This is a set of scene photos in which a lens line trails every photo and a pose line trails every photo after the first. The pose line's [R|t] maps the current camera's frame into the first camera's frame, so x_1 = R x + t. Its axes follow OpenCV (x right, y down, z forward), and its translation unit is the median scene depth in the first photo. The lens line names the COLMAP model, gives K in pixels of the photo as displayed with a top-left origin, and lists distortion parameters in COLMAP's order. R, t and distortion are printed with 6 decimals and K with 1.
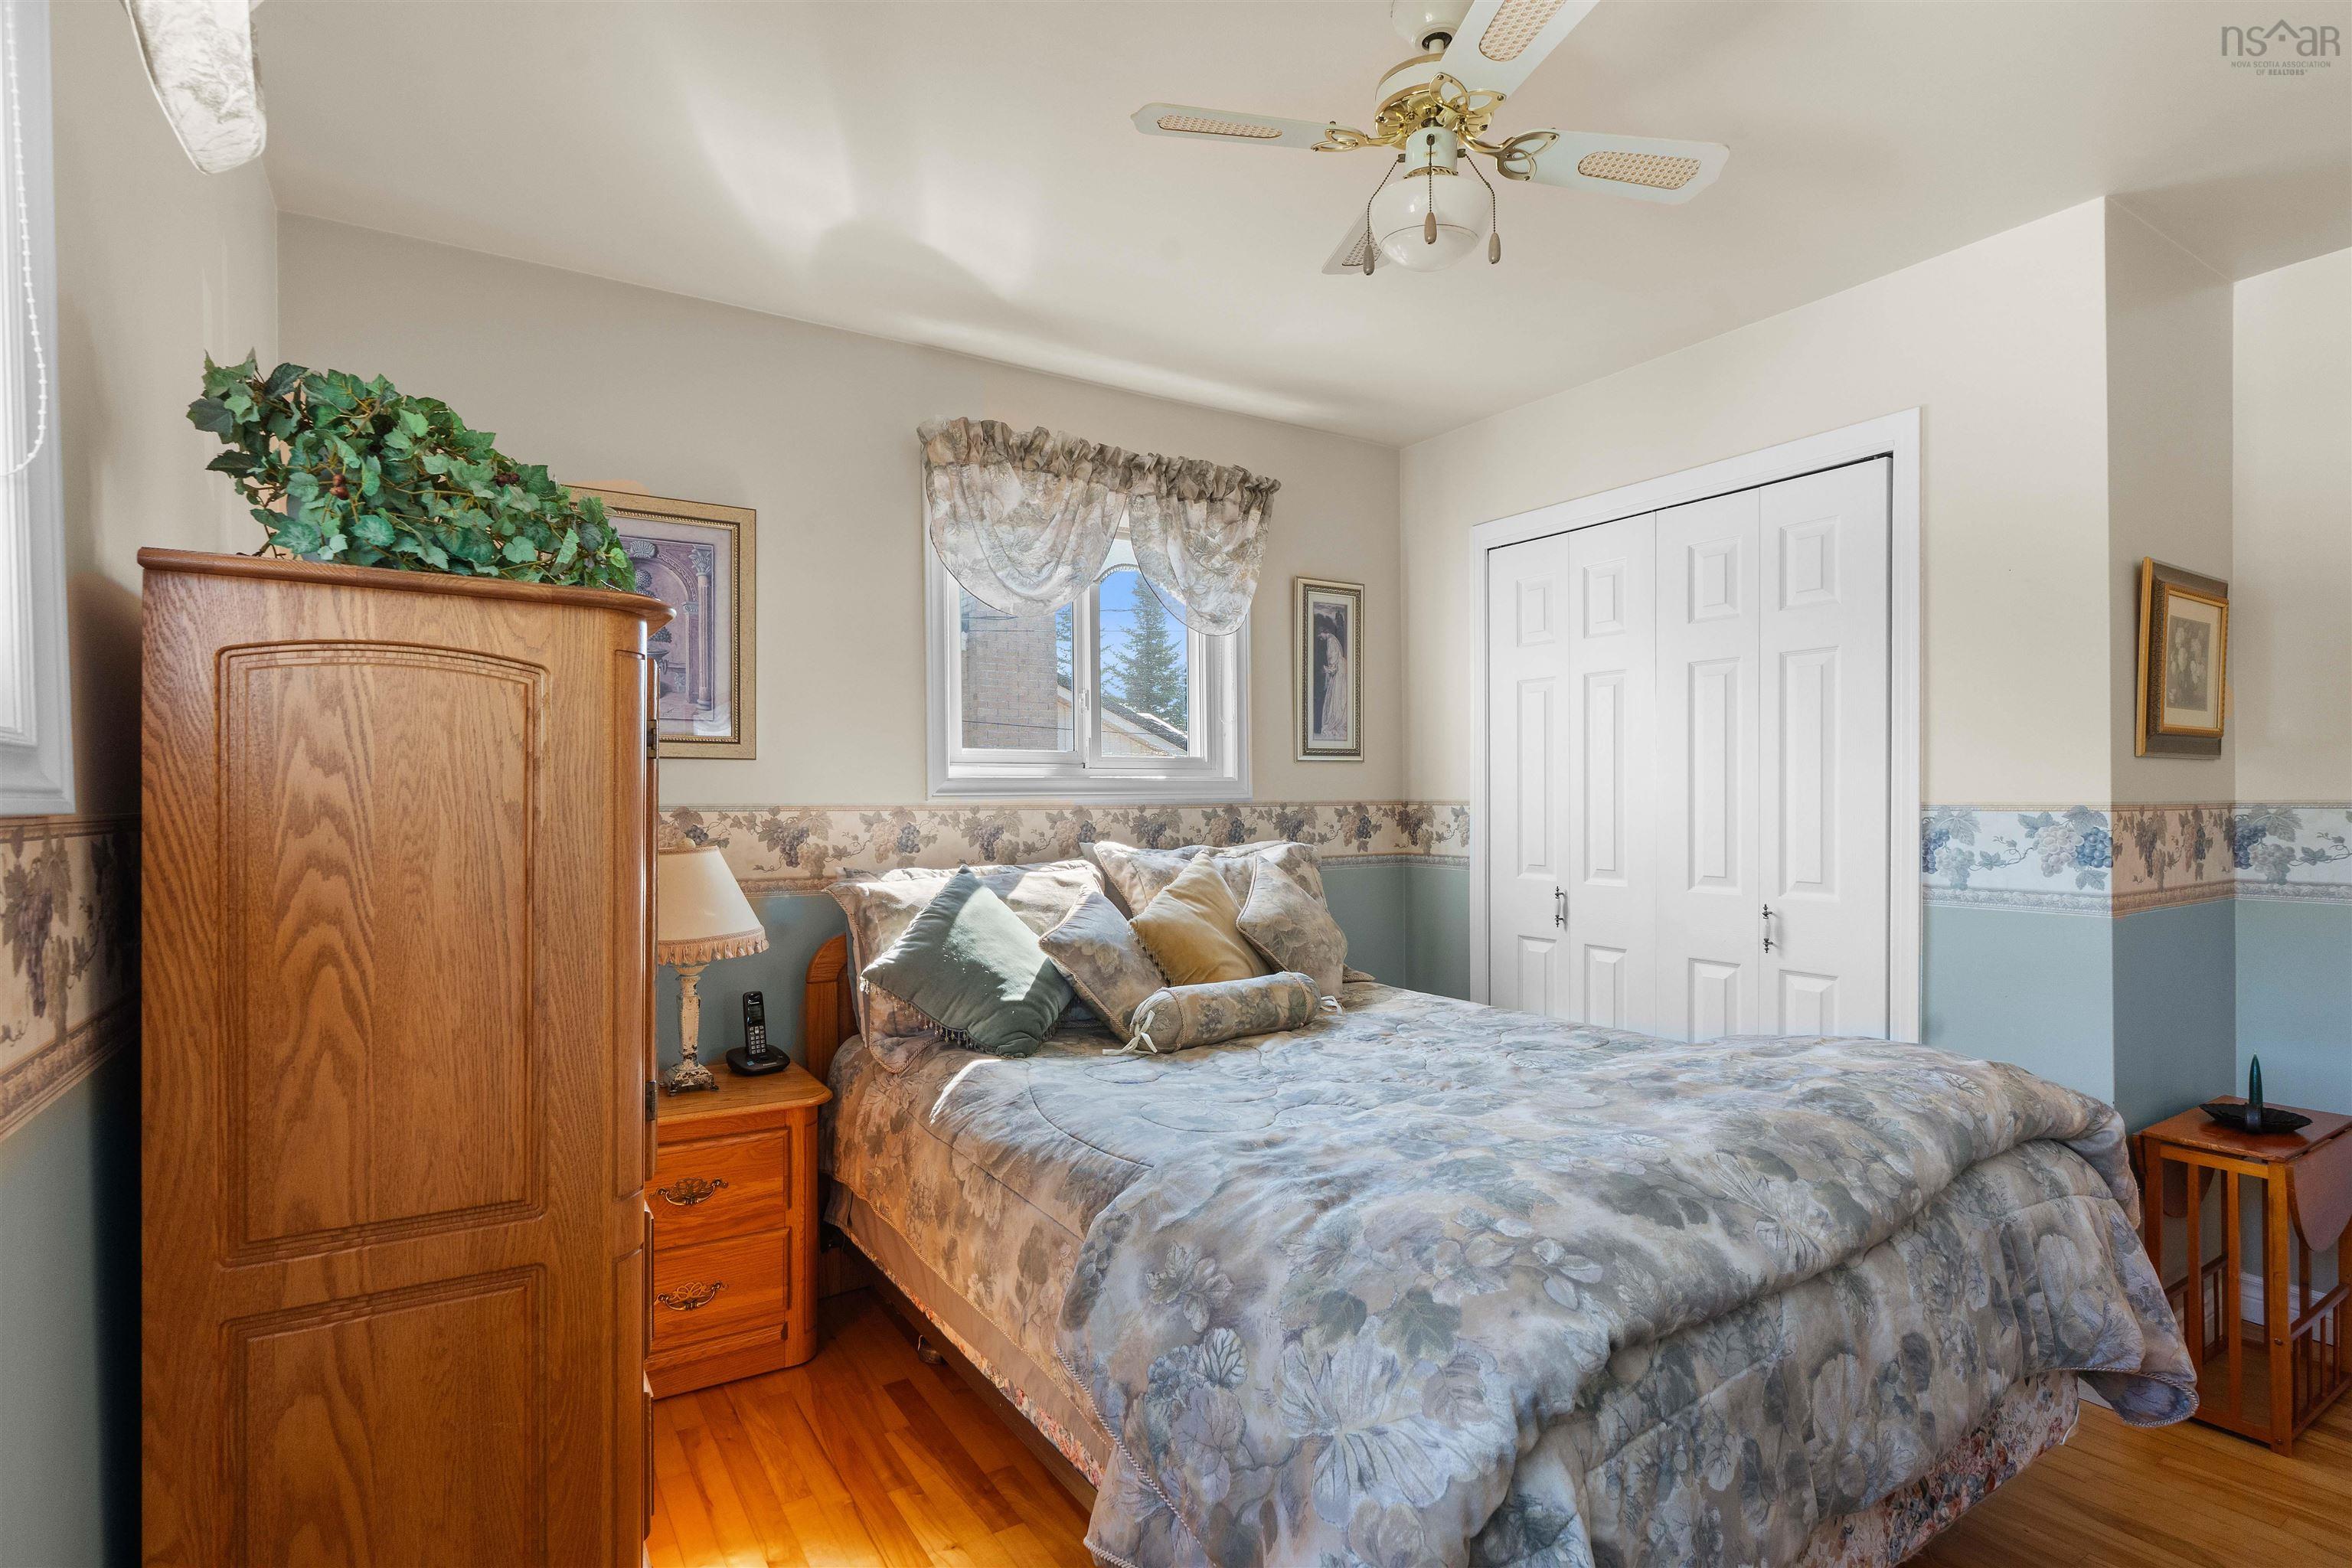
lens RADIAL K [[1128.4, 0, 1170.7], [0, 1128.4, 800.4], [0, 0, 1]] dist [-0.000608, -0.000093]
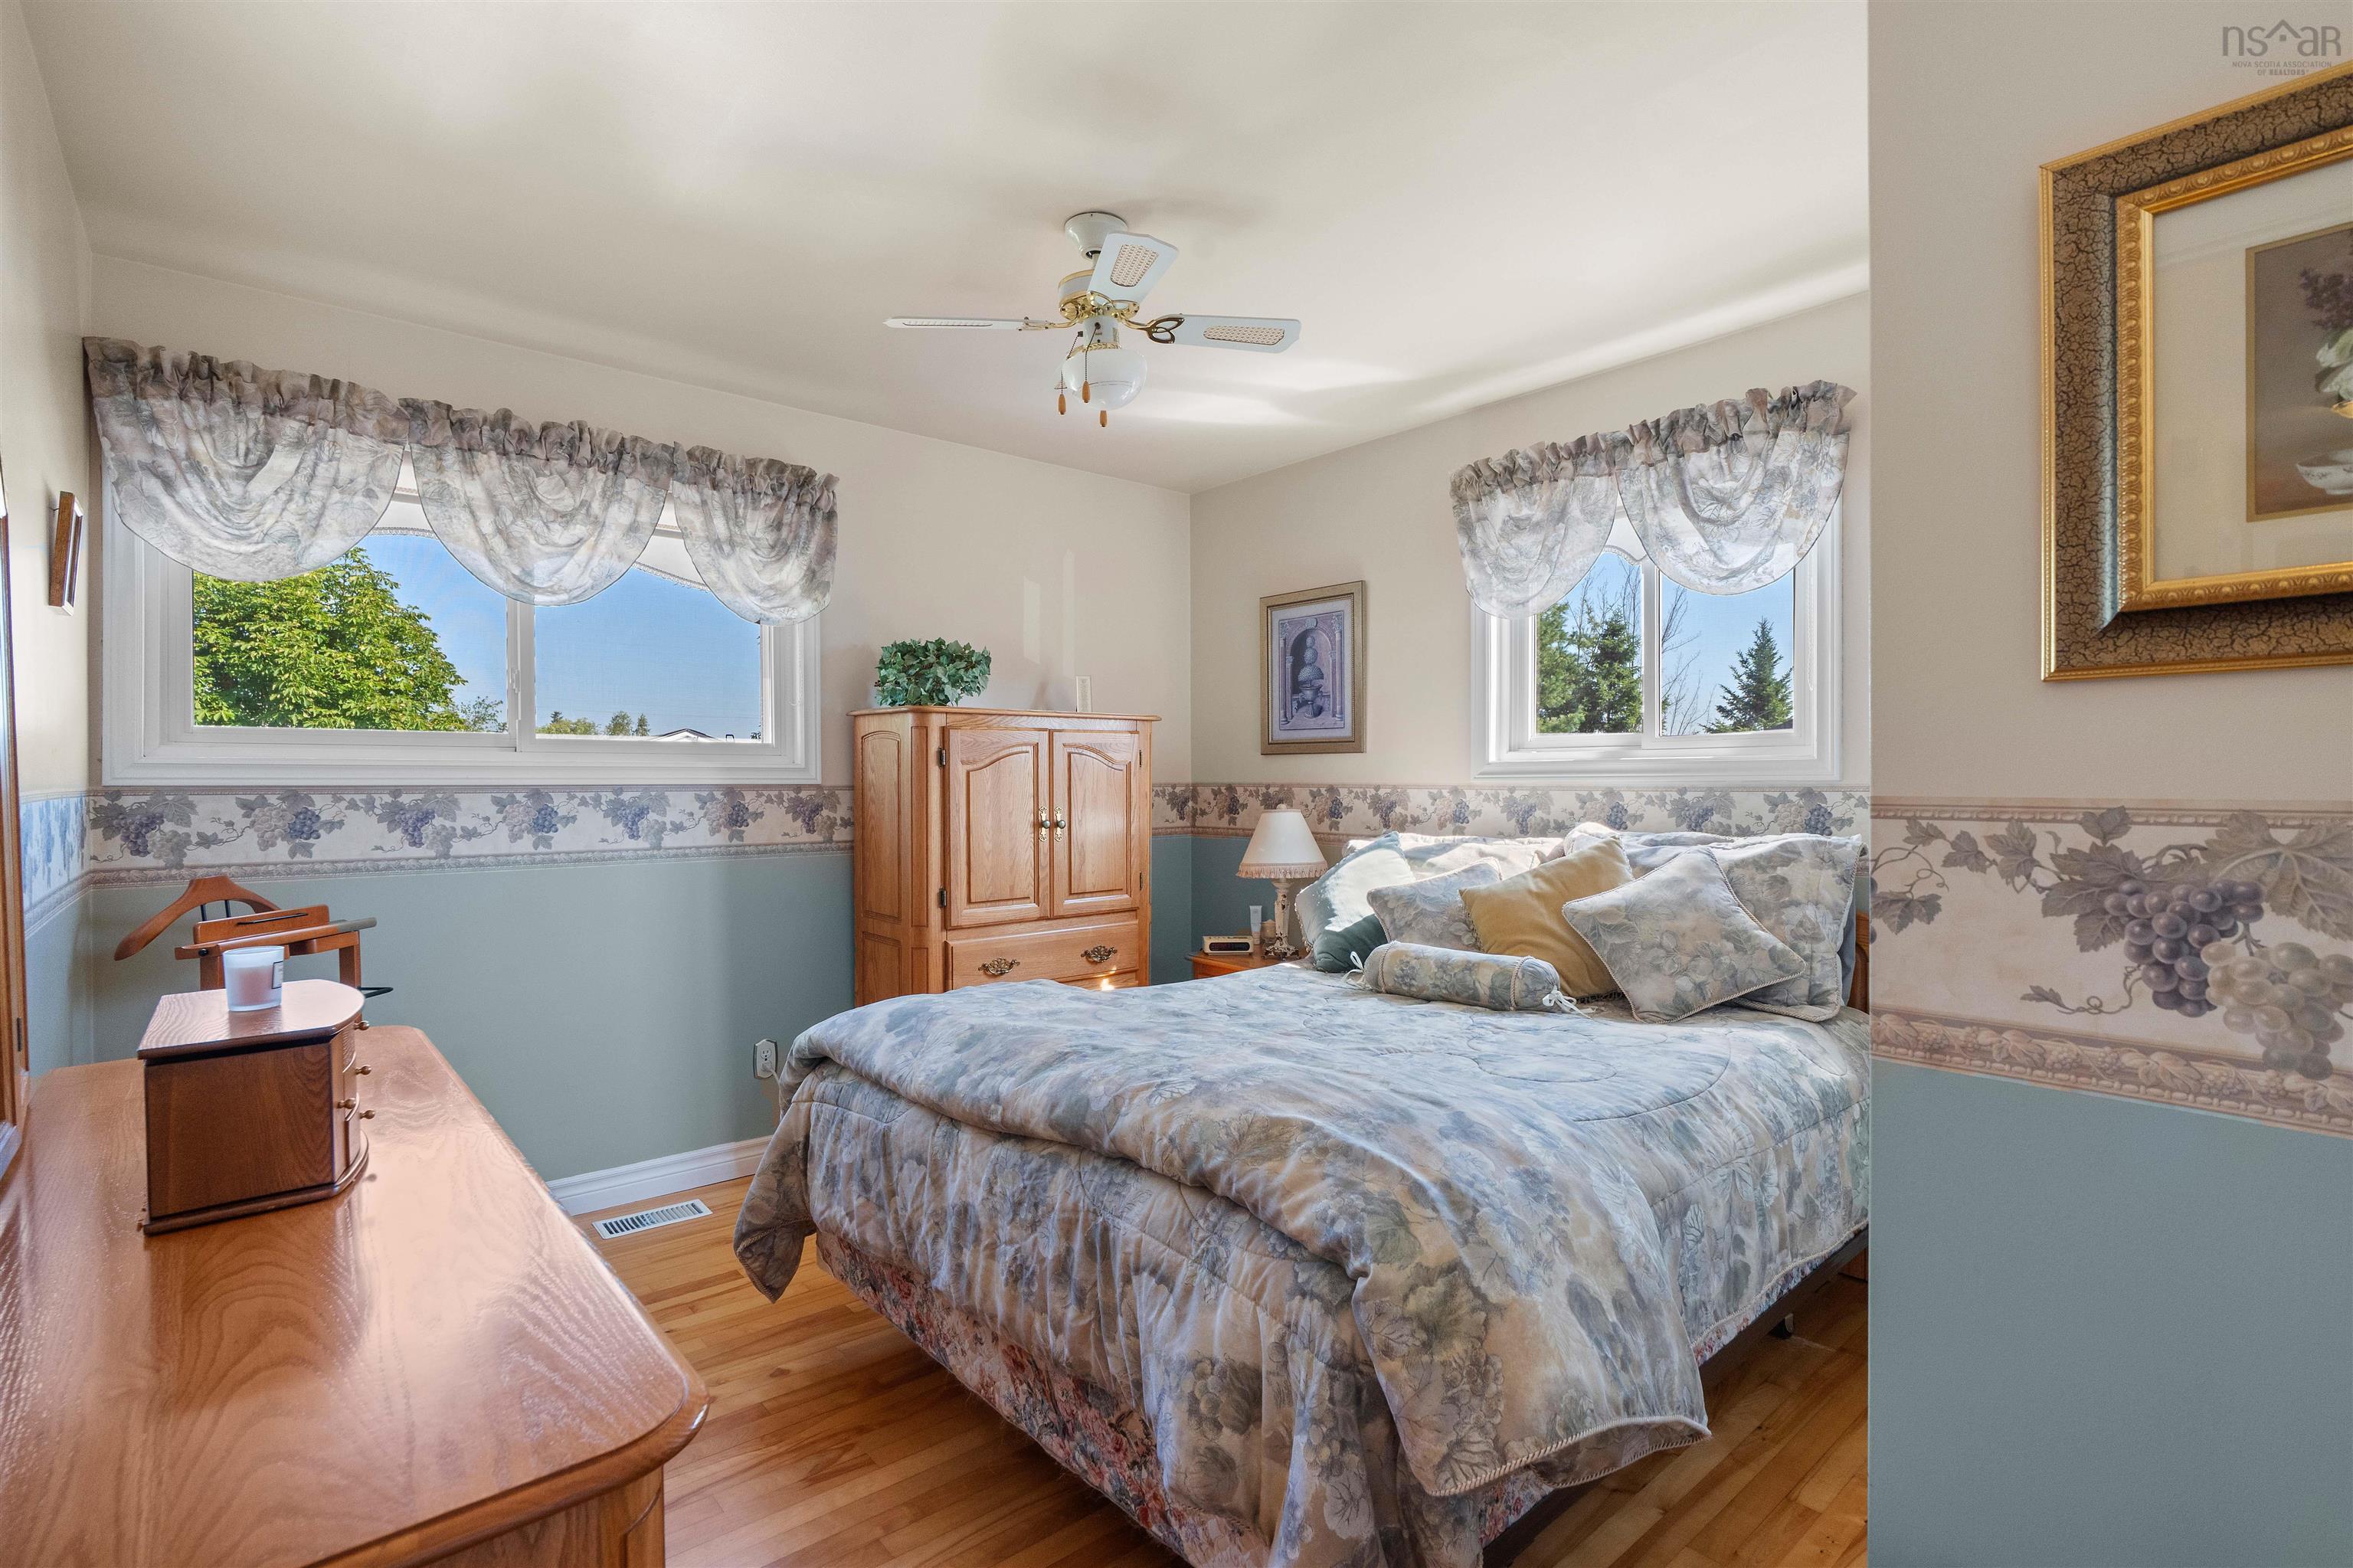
lens RADIAL K [[1122.1, 0, 1176.5], [0, 1122.1, 784.0], [0, 0, 1]] dist [-0.002581, 0.000299]
pose [[0.149018, 0.007439, -0.988807, 0.931804], [-0.002042, 0.999972, 0.007215, -0.005128], [0.988832, 0.000944, 0.149029, 0.499386]]
